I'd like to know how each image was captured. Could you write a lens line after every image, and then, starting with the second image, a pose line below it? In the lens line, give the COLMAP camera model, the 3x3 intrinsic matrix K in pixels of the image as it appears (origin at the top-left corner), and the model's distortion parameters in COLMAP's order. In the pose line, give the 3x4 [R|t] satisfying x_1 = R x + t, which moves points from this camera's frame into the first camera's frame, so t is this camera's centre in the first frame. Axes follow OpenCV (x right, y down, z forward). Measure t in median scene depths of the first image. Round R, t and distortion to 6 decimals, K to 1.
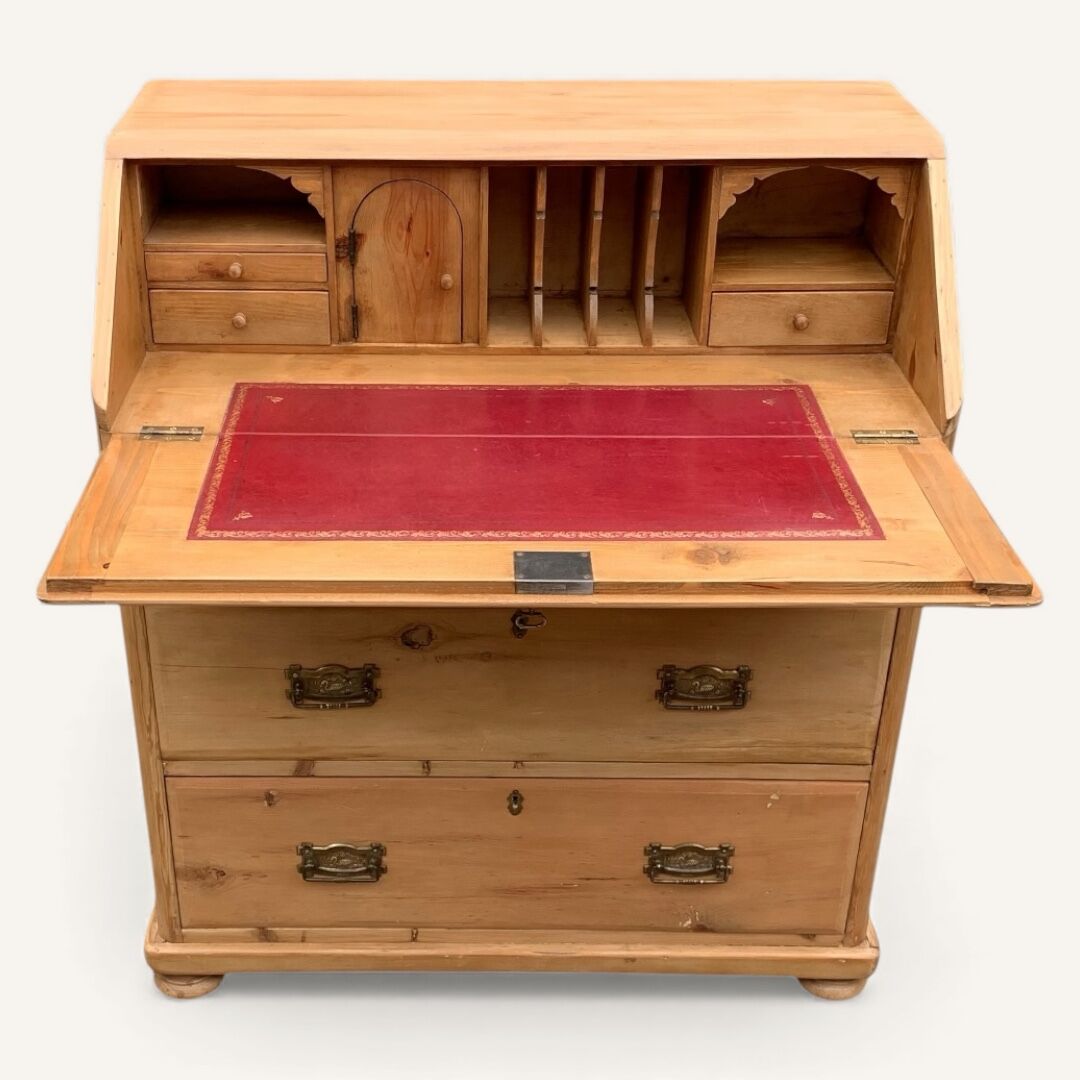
lens RADIAL K [[1552.8, 0, 454.4], [0, 1552.8, 623.1], [0, 0, 1]] dist [0.141948, -0.343944]
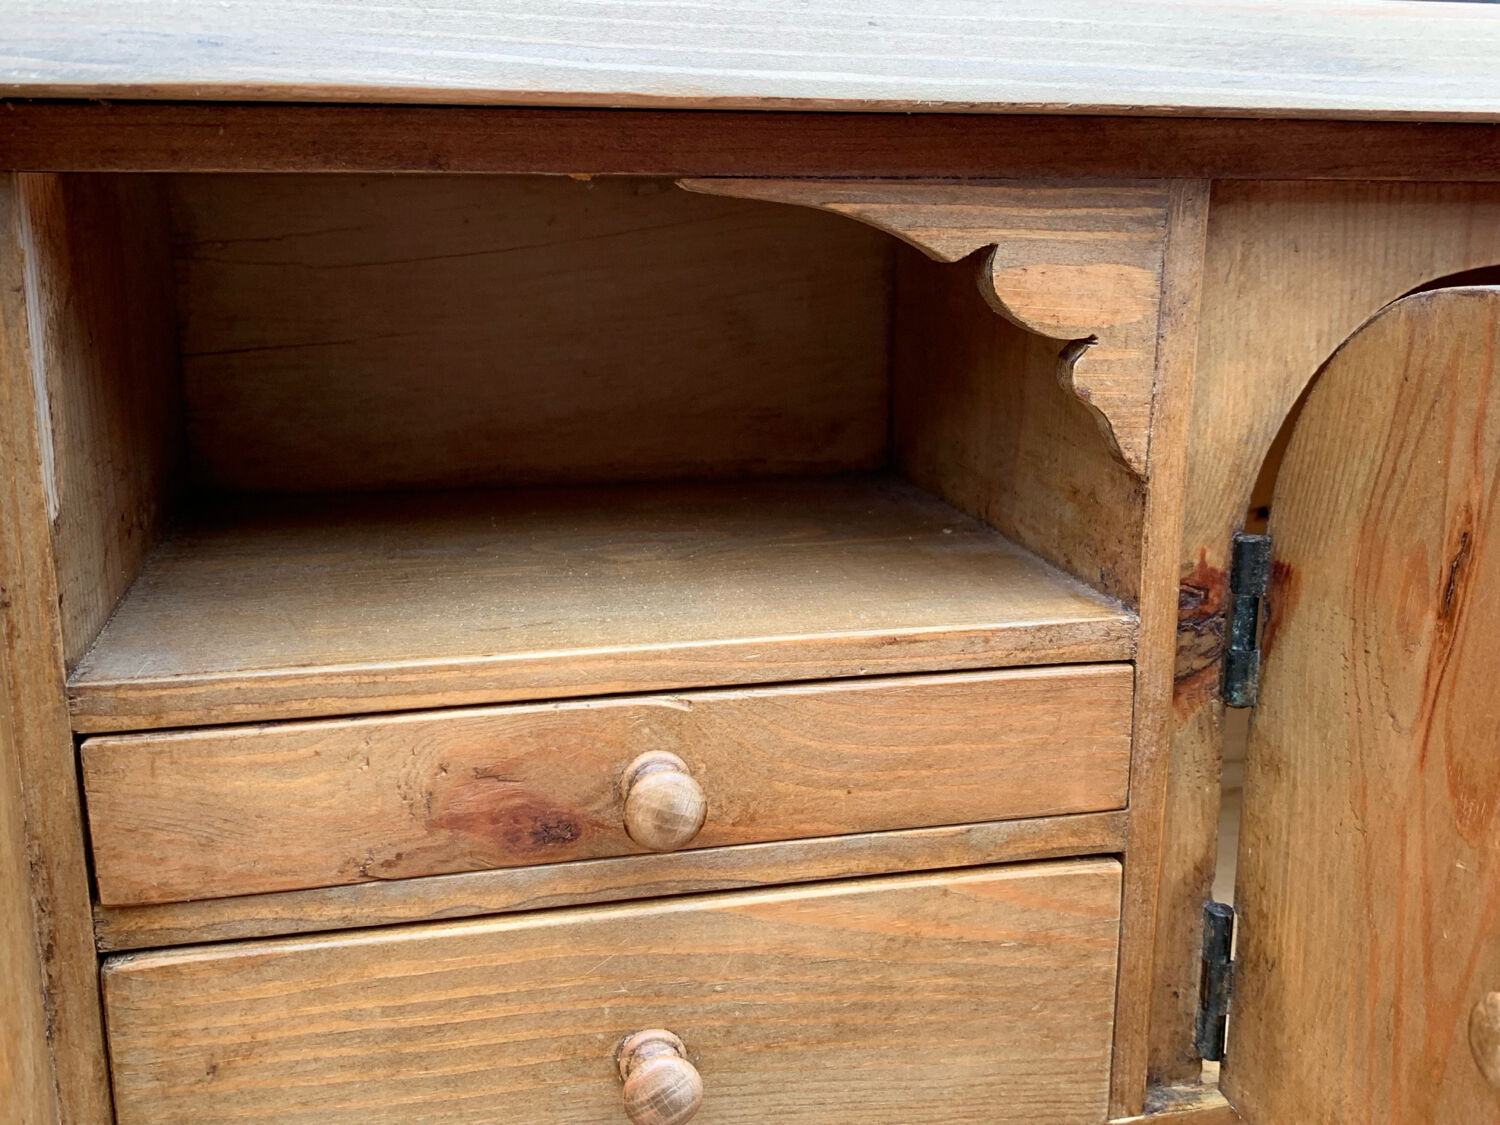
lens RADIAL K [[1482.5, 0, 755.9], [0, 1482.5, 547.4], [0, 0, 1]] dist [0.169465, -0.553516]
pose [[0.972658, -0.052304, 0.226277, -0.162895], [0.117691, 0.950950, -0.286083, -0.202204], [-0.200215, 0.304892, 0.931104, 0.833585]]
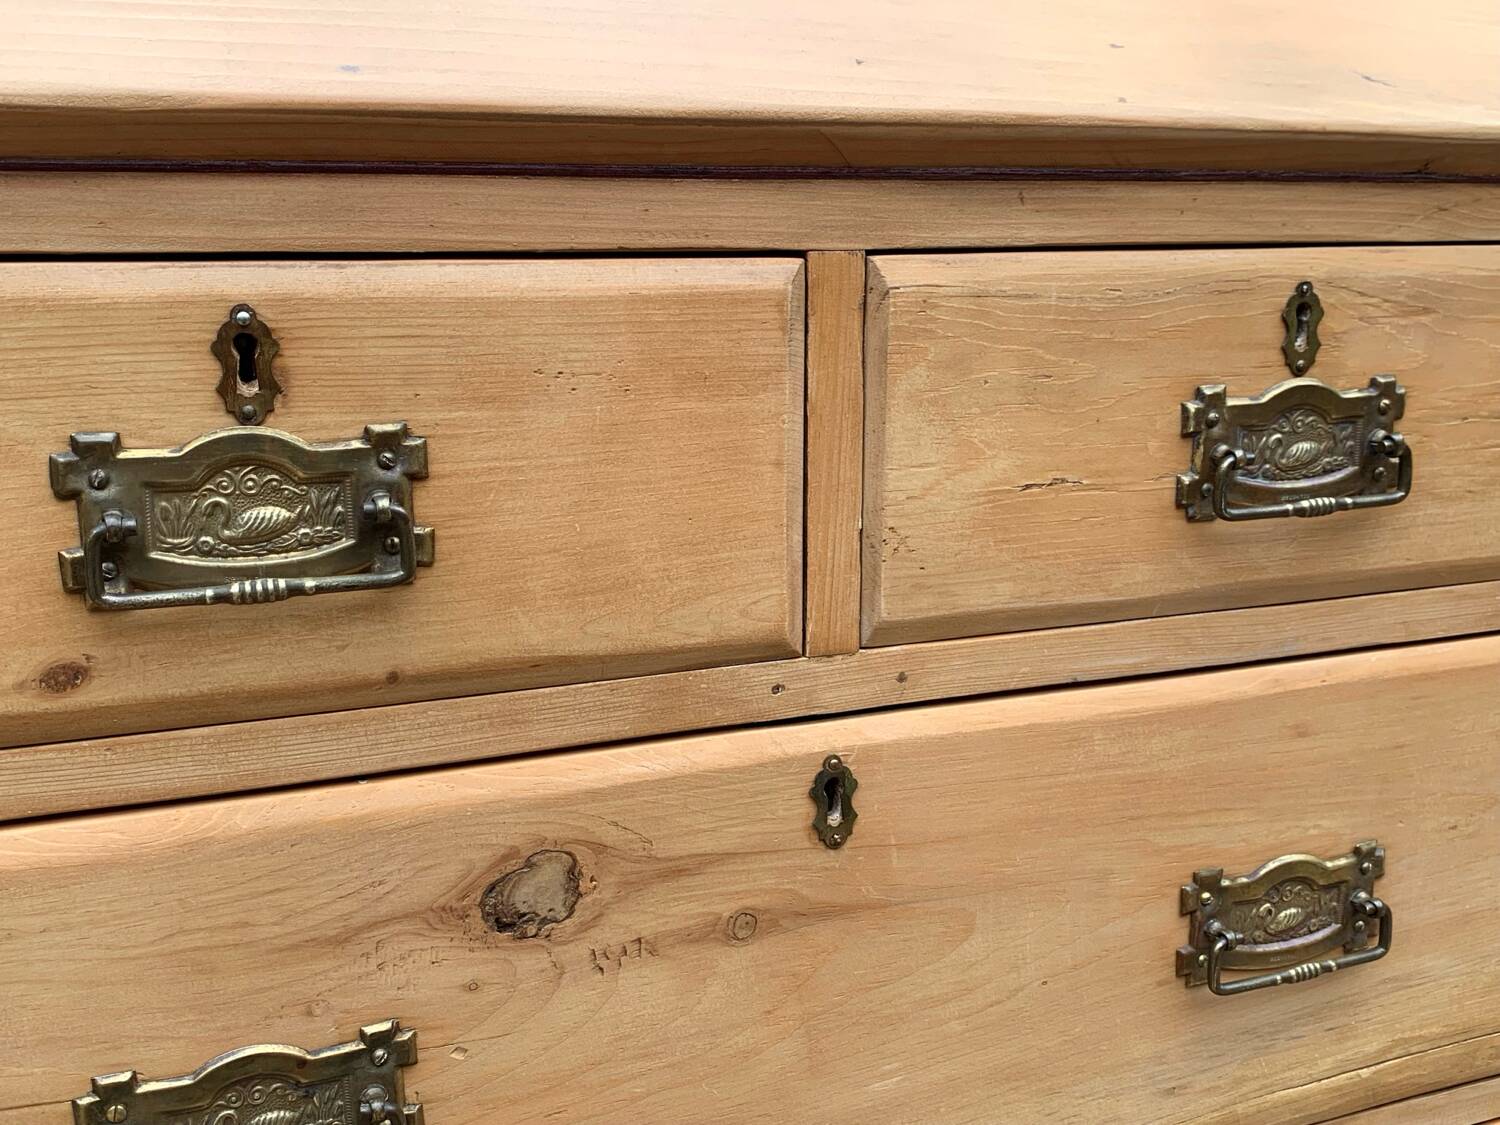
lens RADIAL K [[1449.2, 0, 757.4], [0, 1449.2, 548.5], [0, 0, 1]] dist [0.163773, -0.507771]
pose [[0.935315, -0.083550, 0.343810, -0.075527], [0.196763, 0.930426, -0.309179, 0.043091], [-0.294059, 0.356829, 0.886681, 0.690314]]
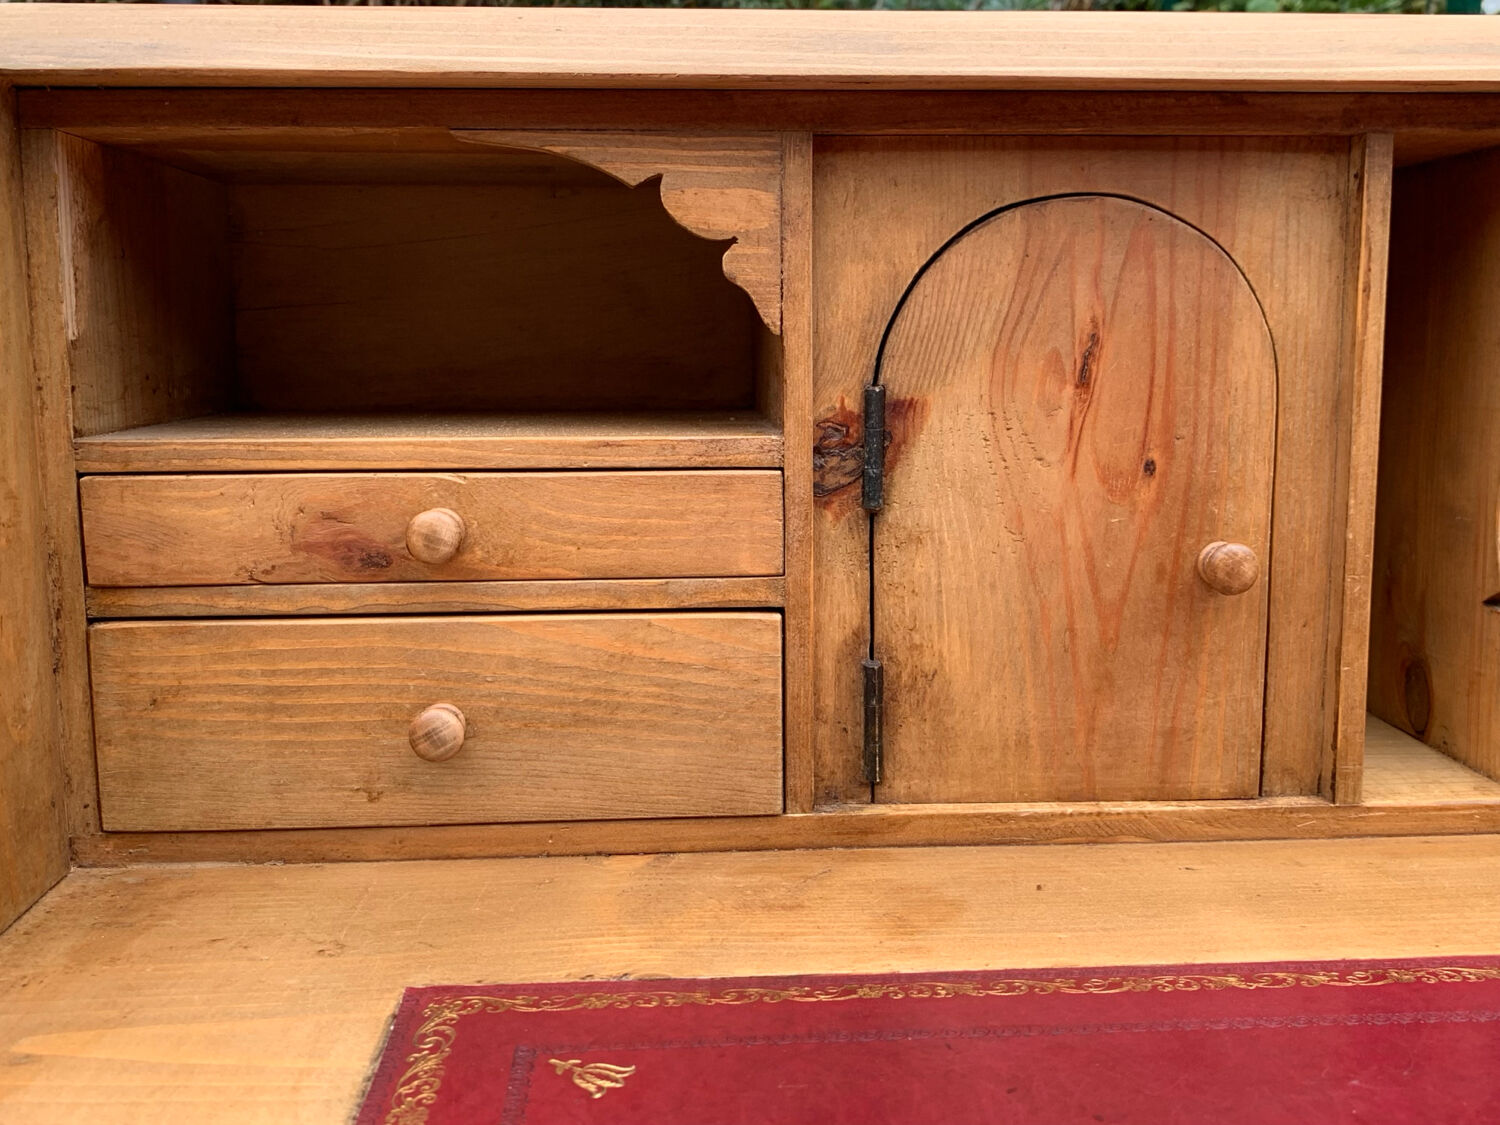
lens RADIAL K [[1449.2, 0, 757.4], [0, 1449.2, 548.5], [0, 0, 1]] dist [0.163773, -0.507771]
pose [[0.997690, -0.017104, 0.065746, -0.101636], [0.041099, 0.922551, -0.383680, -0.127795], [-0.054092, 0.385496, 0.921123, 0.770871]]
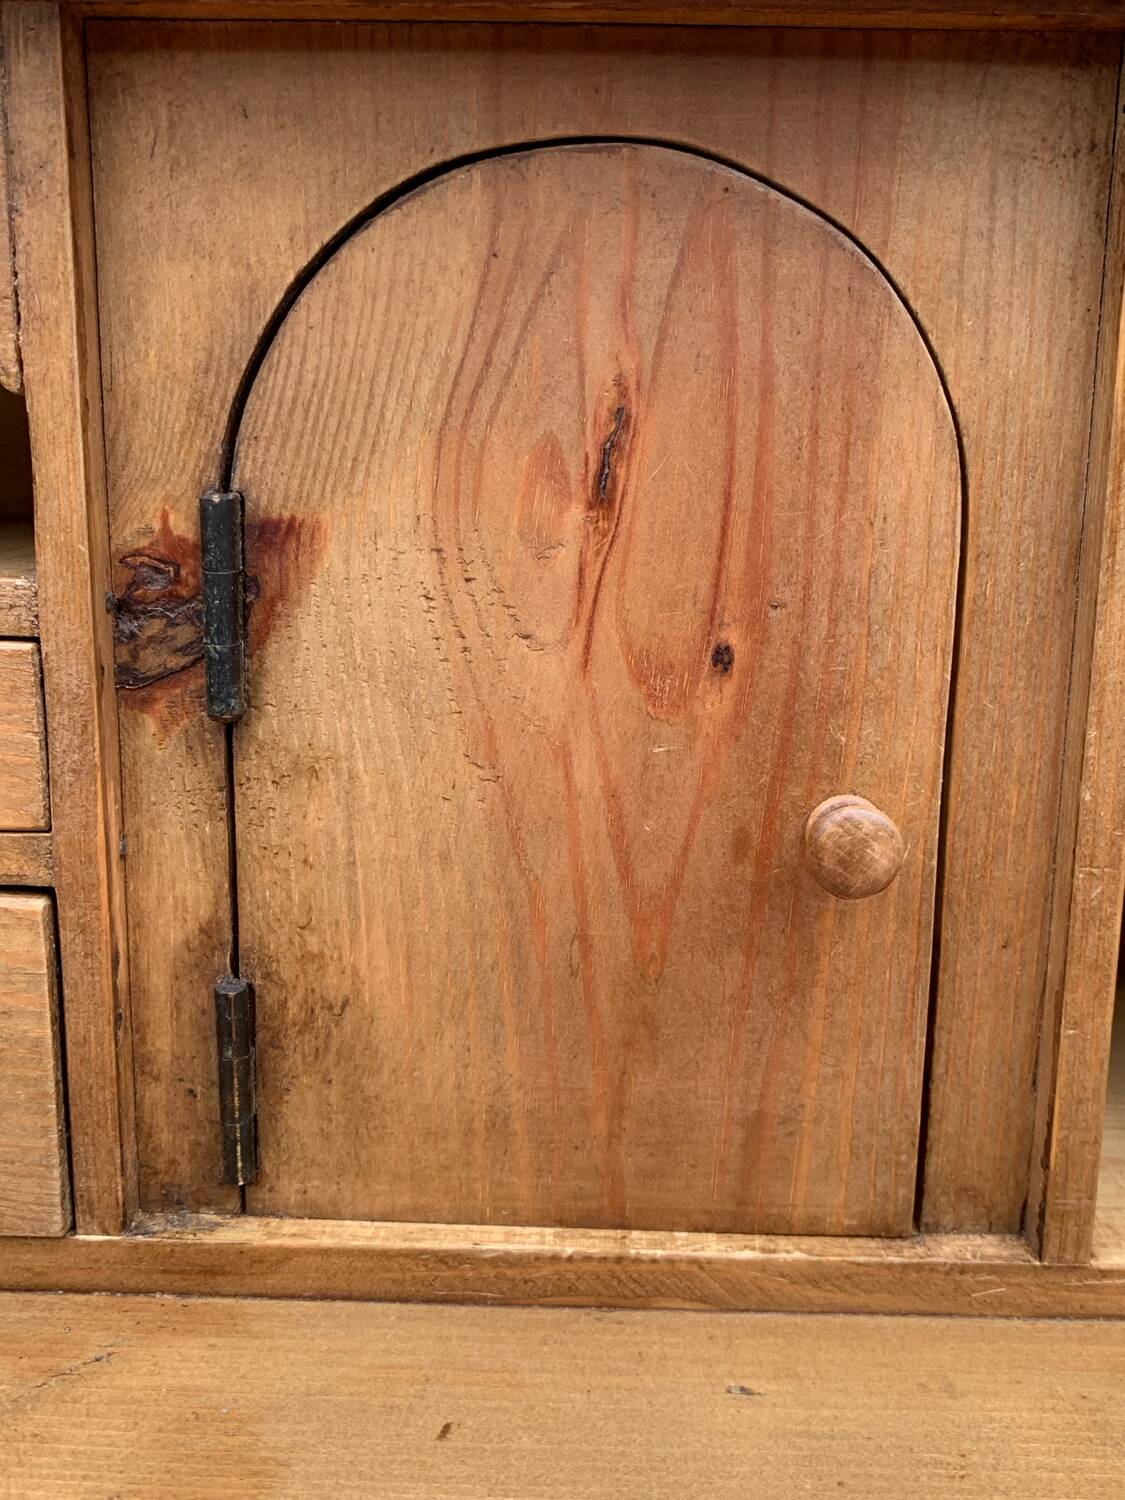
lens RADIAL K [[1482.5, 0, 566.3], [0, 1482.5, 755.3], [0, 0, 1]] dist [0.169465, -0.553516]
pose [[0.999867, 0.015781, -0.004103, -0.031285], [-0.016259, 0.945799, -0.324345, -0.179885], [-0.001238, 0.324368, 0.945930, 0.863570]]
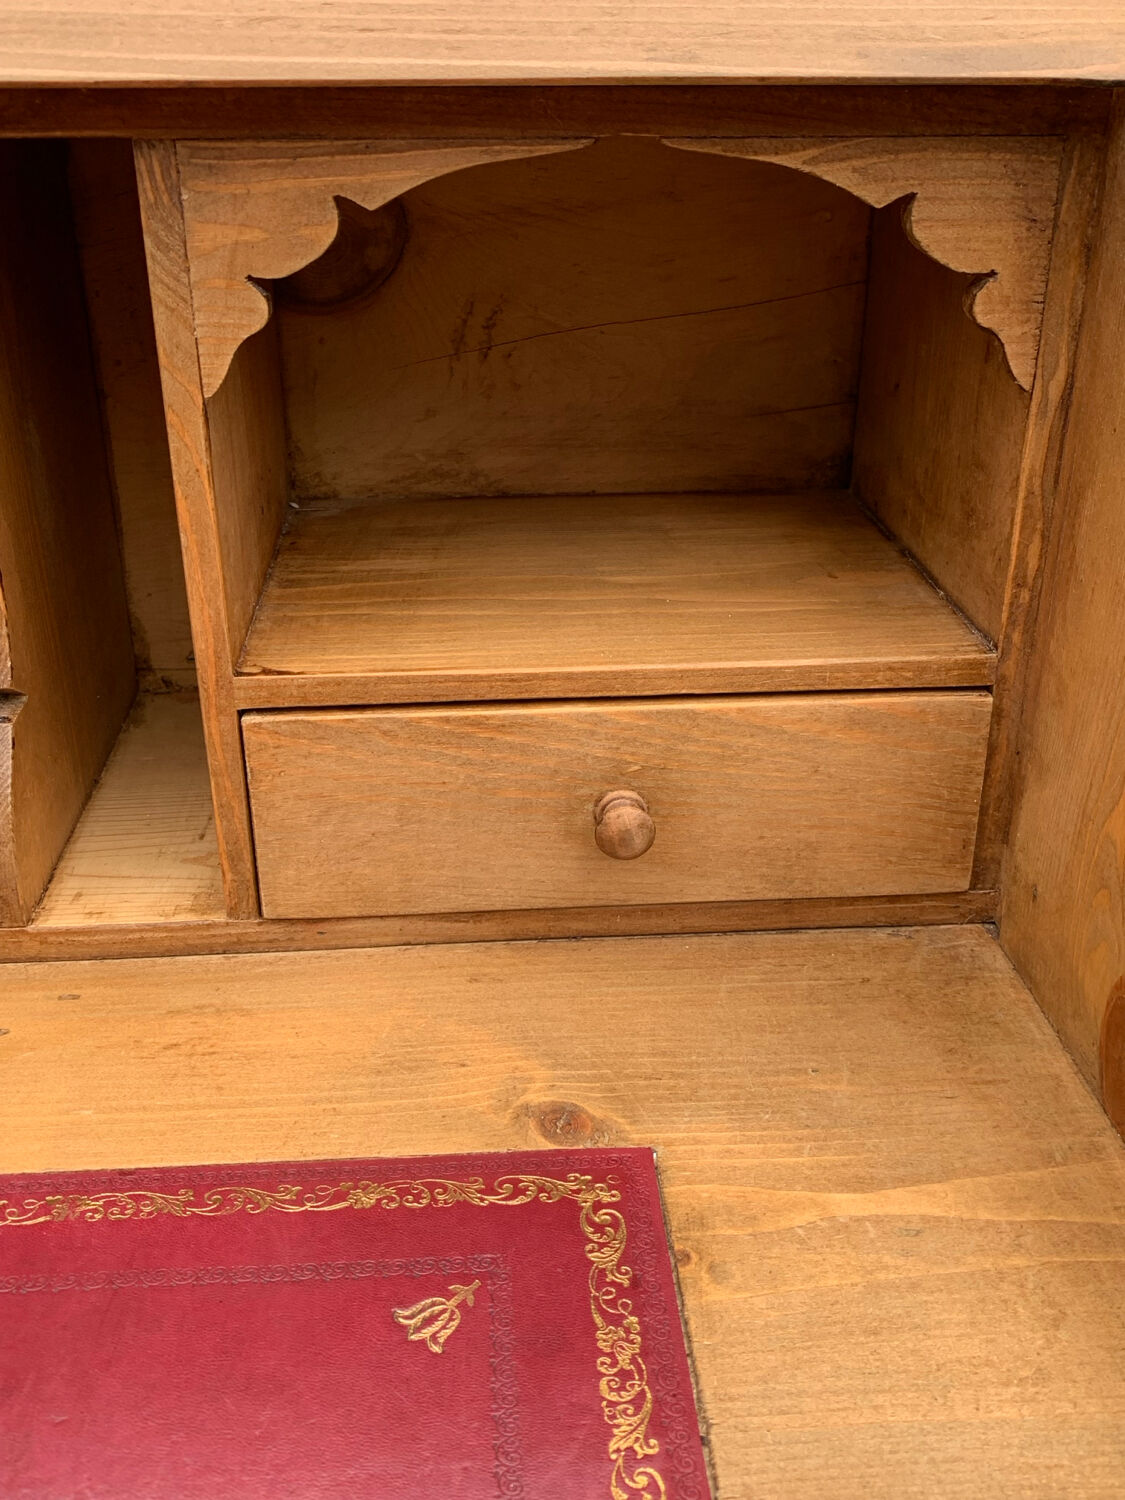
lens RADIAL K [[1449.2, 0, 562.5], [0, 1449.2, 750.0], [0, 0, 1]] dist [0.163773, -0.507771]
pose [[0.997499, -0.031532, 0.063262, 0.198966], [0.037183, 0.995226, -0.090232, -0.184506], [-0.060115, 0.092359, 0.993909, 0.781462]]
